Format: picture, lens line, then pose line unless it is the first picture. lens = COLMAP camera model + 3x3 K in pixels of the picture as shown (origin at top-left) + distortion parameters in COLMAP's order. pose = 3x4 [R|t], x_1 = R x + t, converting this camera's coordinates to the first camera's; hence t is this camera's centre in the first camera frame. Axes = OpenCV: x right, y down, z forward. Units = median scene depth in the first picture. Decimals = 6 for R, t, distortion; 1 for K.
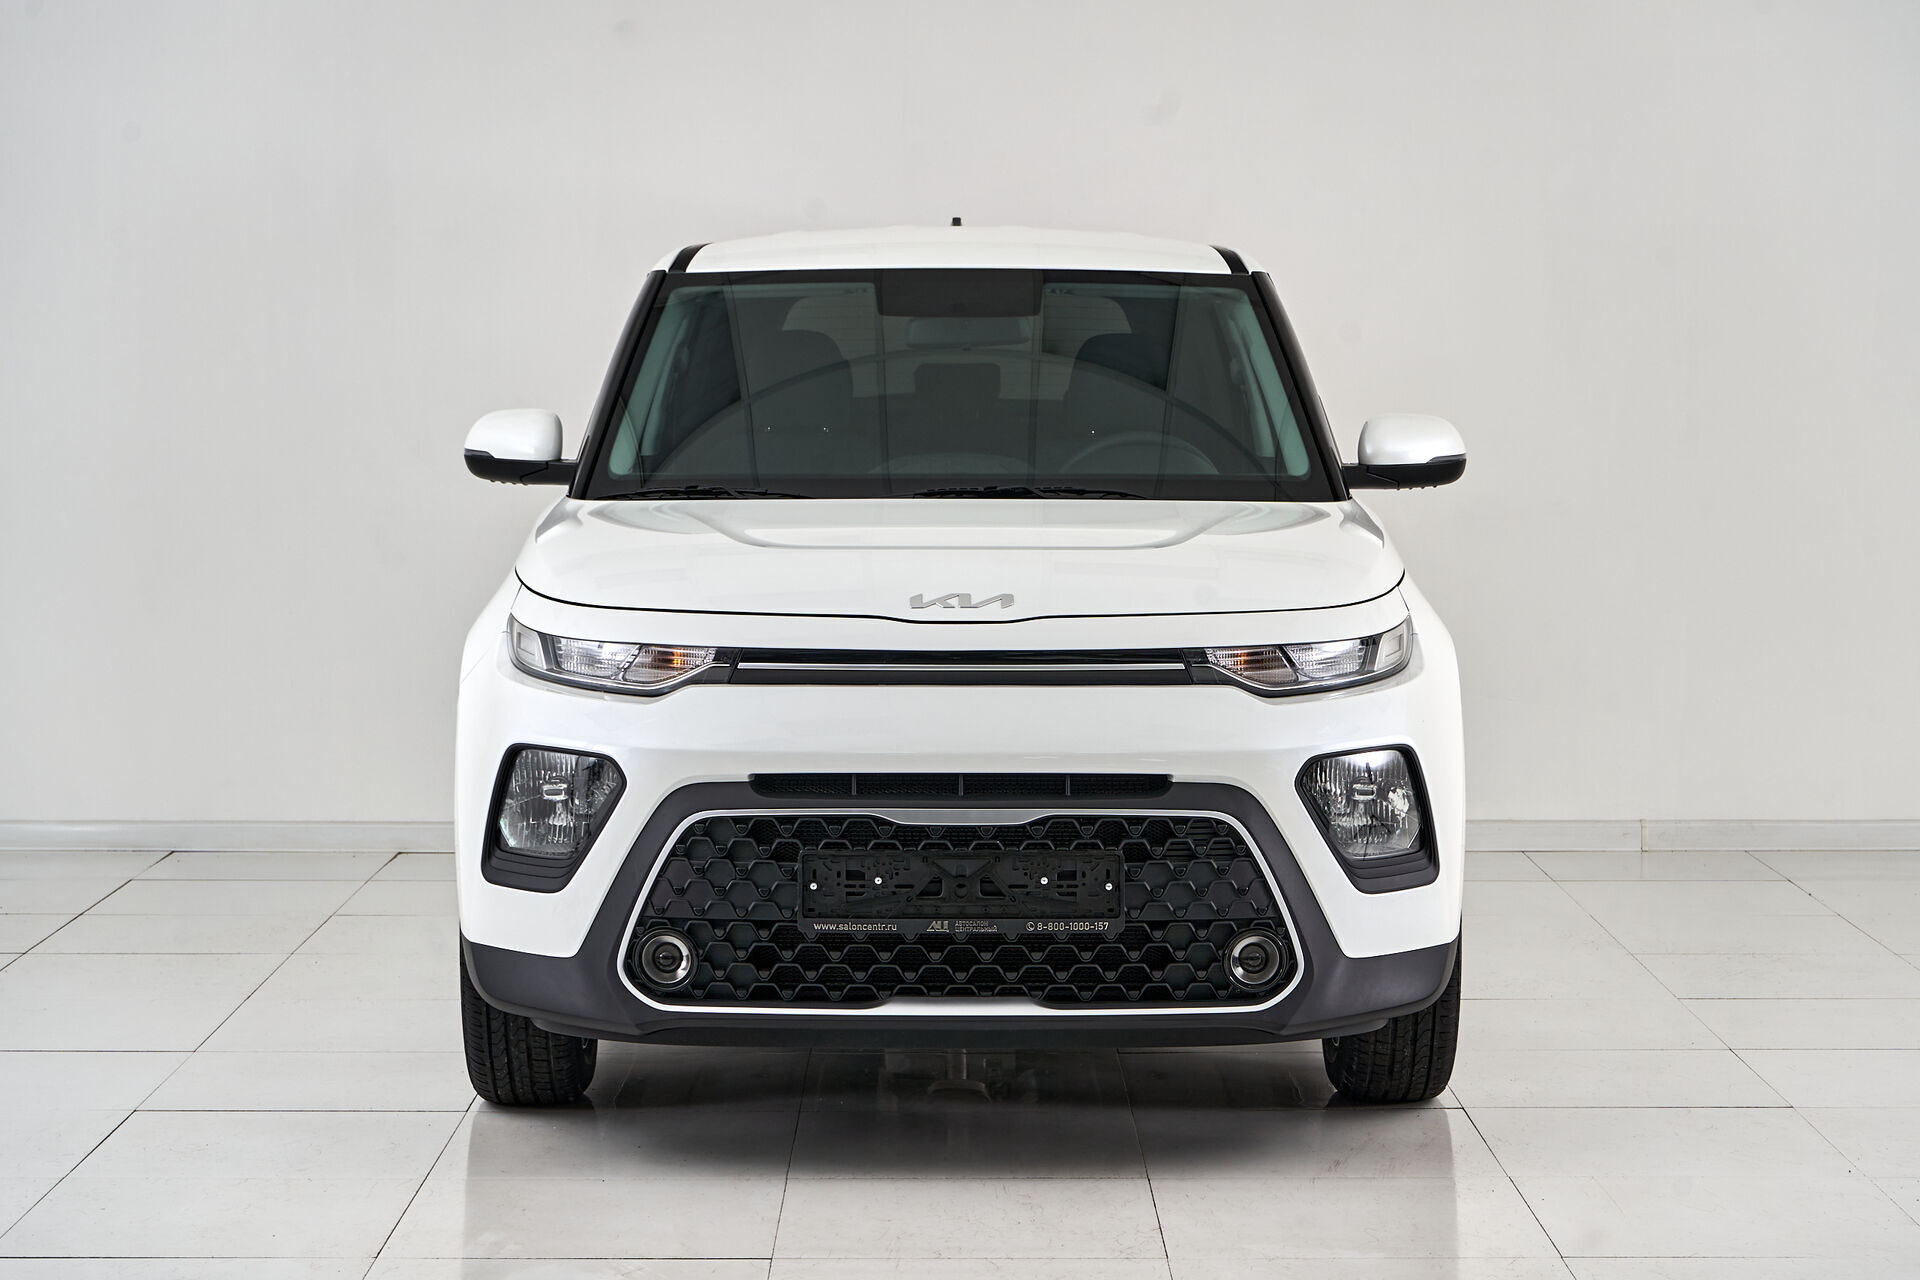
lens RADIAL K [[4156.2, 0, 960.0], [0, 4156.2, 640.0], [0, 0, 1]] dist [0.010492, 0.119281]
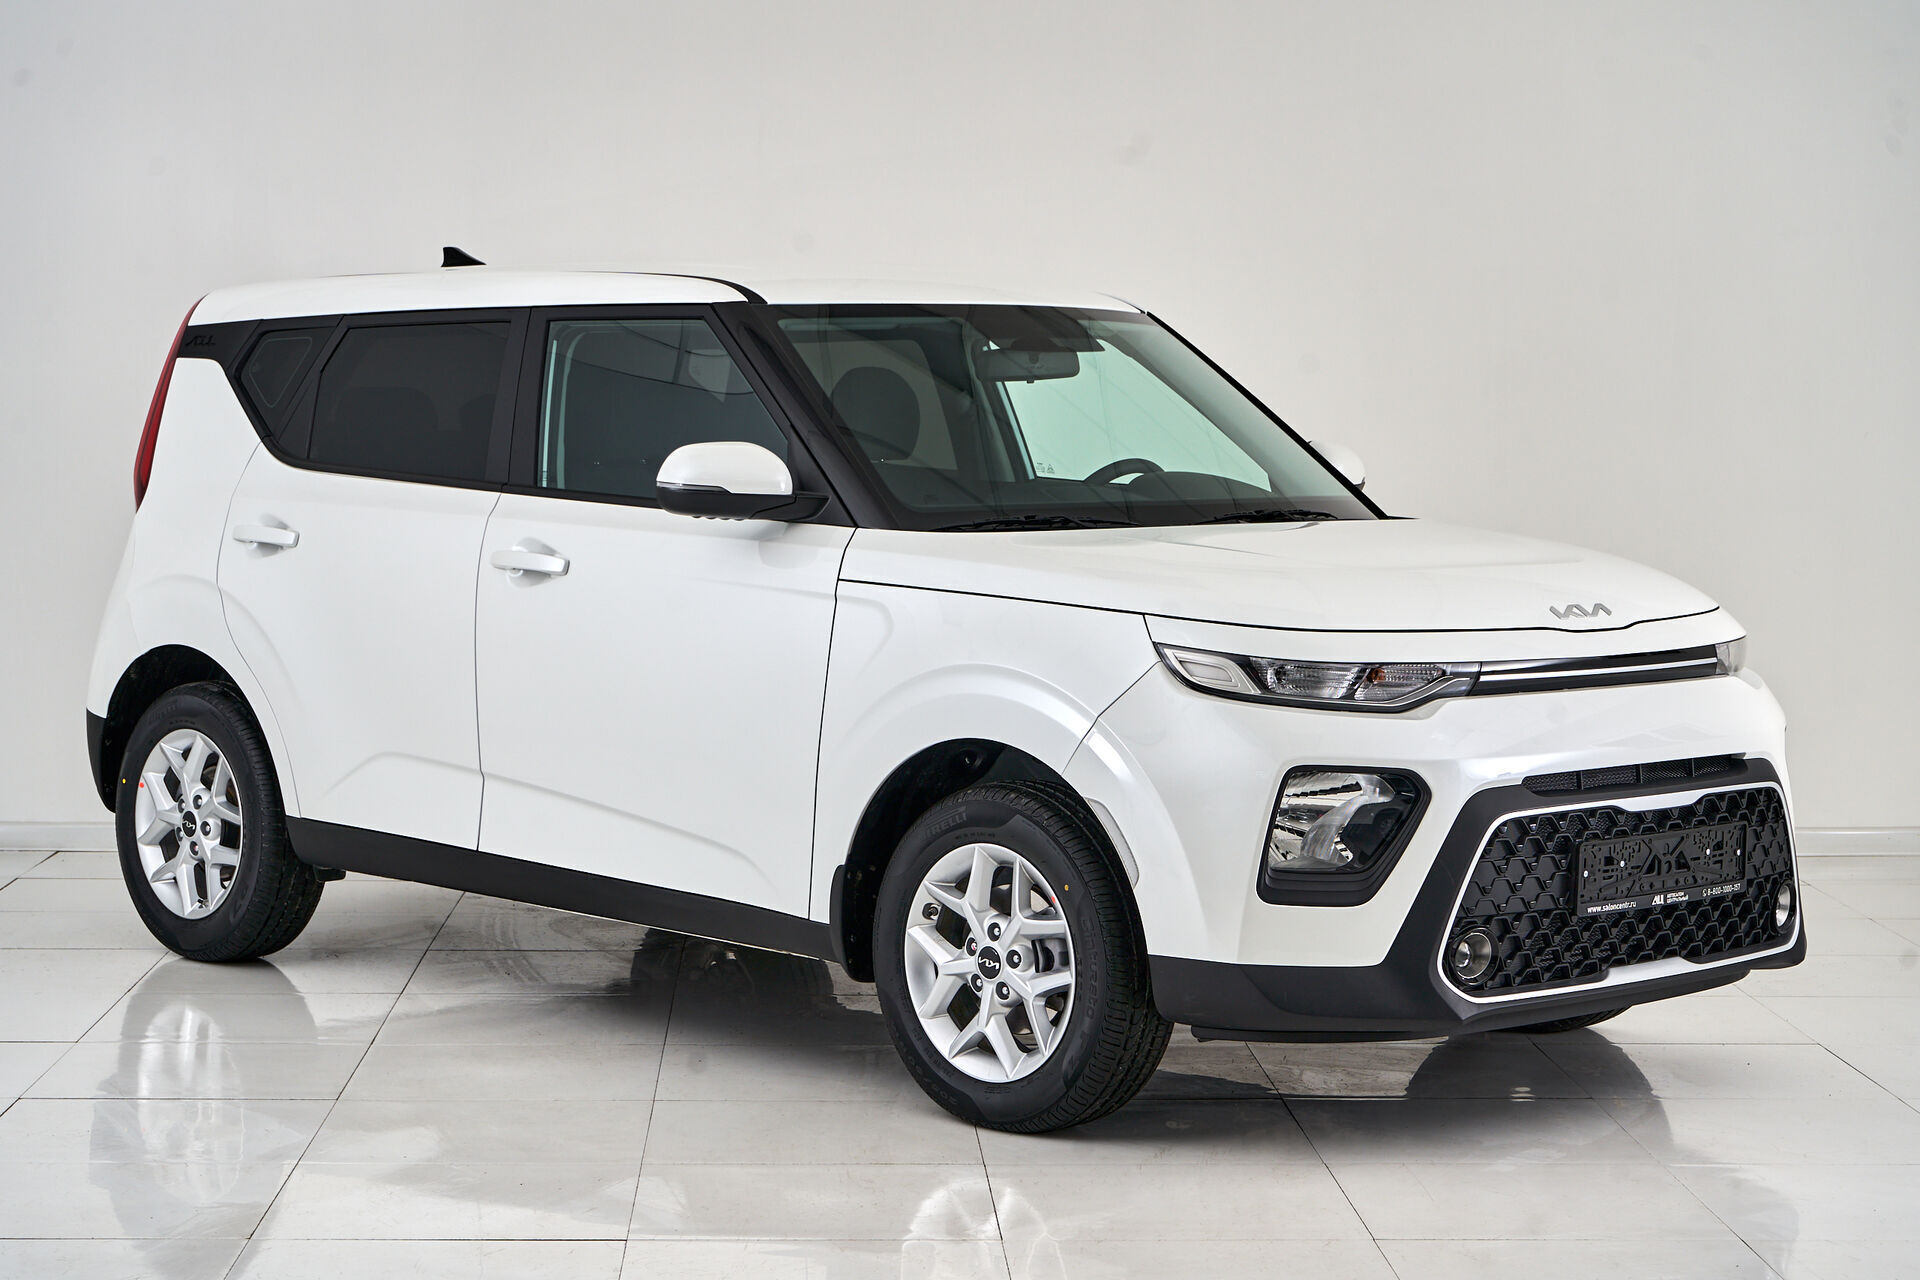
lens RADIAL K [[4156.2, 0, 960.0], [0, 4156.2, 640.0], [0, 0, 1]] dist [0.010492, 0.119281]
pose [[0.731030, -0.049320, 0.680561, -0.895705], [0.043665, 0.998721, 0.025474, -0.037713], [-0.680947, 0.011094, 0.732249, 0.302484]]
